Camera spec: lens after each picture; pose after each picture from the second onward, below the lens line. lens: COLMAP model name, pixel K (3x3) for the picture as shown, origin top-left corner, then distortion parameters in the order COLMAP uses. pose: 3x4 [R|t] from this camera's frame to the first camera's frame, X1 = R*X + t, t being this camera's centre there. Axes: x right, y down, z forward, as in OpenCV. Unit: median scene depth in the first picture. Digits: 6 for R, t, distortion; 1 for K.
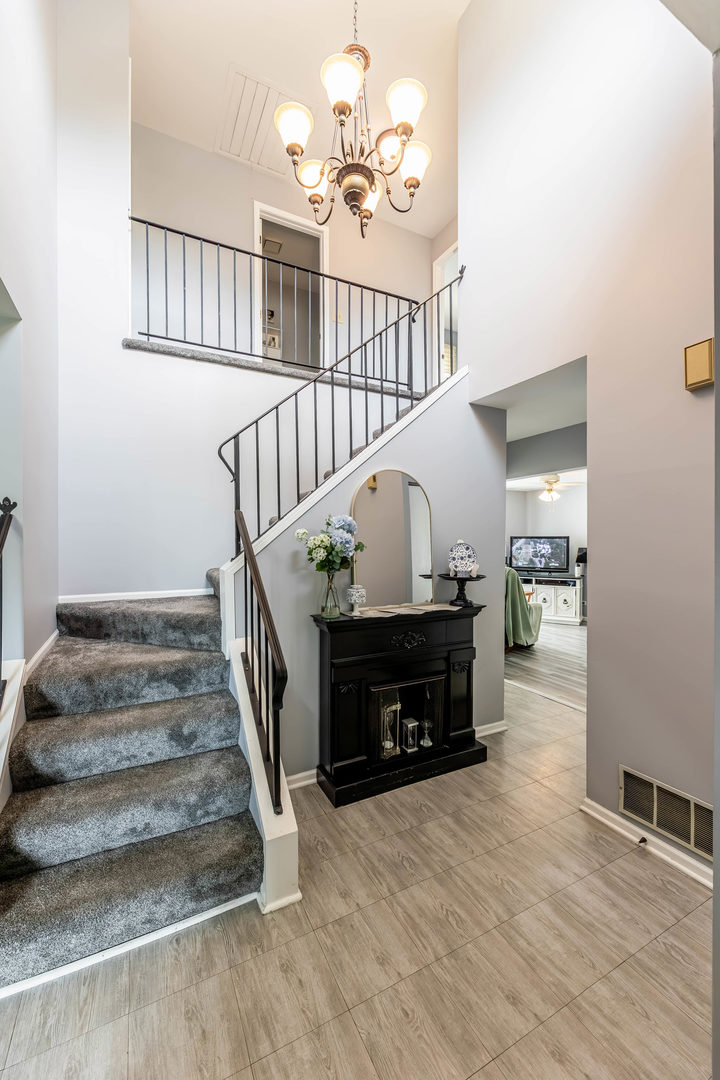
lens RADIAL K [[436.3, 0, 360.0], [0, 436.3, 540.0], [0, 0, 1]] dist [-0.000794, -0.000038]
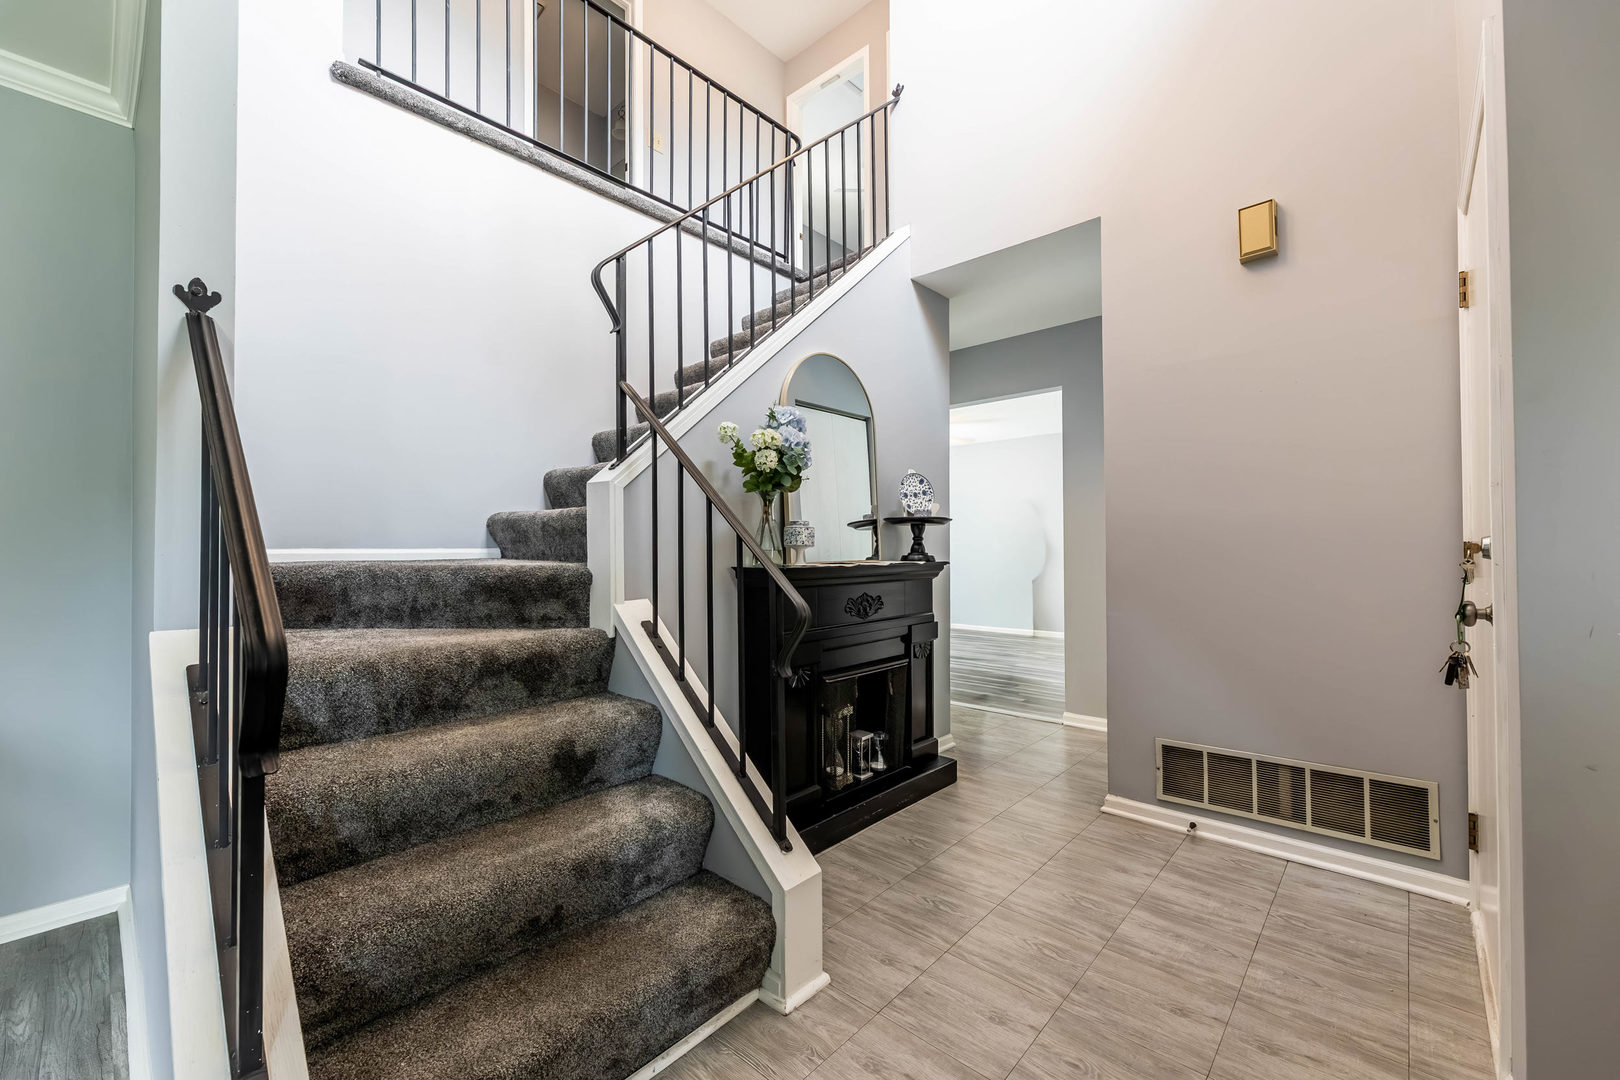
lens RADIAL K [[662.9, 0, 809.9], [0, 662.9, 536.4], [0, 0, 1]] dist [-0.000981, 0.000198]
pose [[0.937322, 0.002411, 0.348457, -0.363459], [0.005537, 0.999747, -0.021812, 0.162378], [-0.348421, 0.022374, 0.937071, 0.091444]]
